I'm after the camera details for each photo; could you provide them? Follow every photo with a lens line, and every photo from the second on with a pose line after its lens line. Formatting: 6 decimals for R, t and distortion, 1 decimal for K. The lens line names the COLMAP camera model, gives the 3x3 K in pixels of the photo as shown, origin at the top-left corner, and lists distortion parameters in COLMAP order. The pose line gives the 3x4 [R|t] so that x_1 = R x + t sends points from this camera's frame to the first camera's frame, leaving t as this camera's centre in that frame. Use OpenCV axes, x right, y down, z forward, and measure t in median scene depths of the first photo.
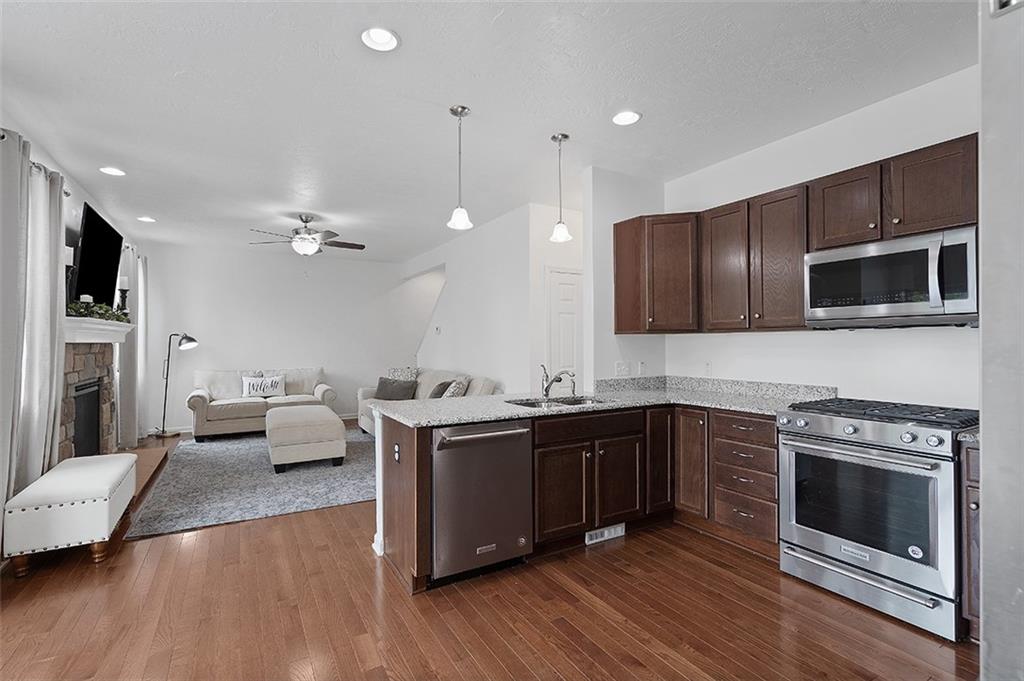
lens RADIAL K [[468.2, 0, 508.3], [0, 468.2, 339.0], [0, 0, 1]] dist [-0.001058, 0.000234]
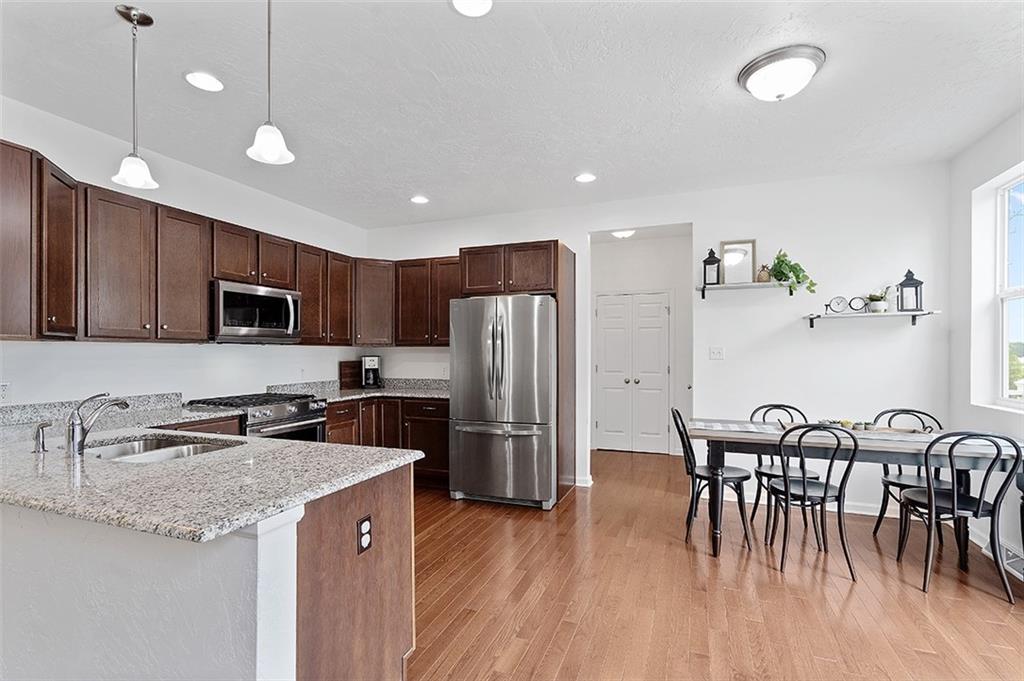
lens RADIAL K [[474.9, 0, 514.1], [0, 474.9, 353.3], [0, 0, 1]] dist [0.001571, 0.000479]
pose [[-0.625791, 0.003475, 0.779983, -0.735179], [-0.002331, 0.999977, -0.006325, 0.011299], [-0.779987, -0.005776, -0.625769, 1.085807]]
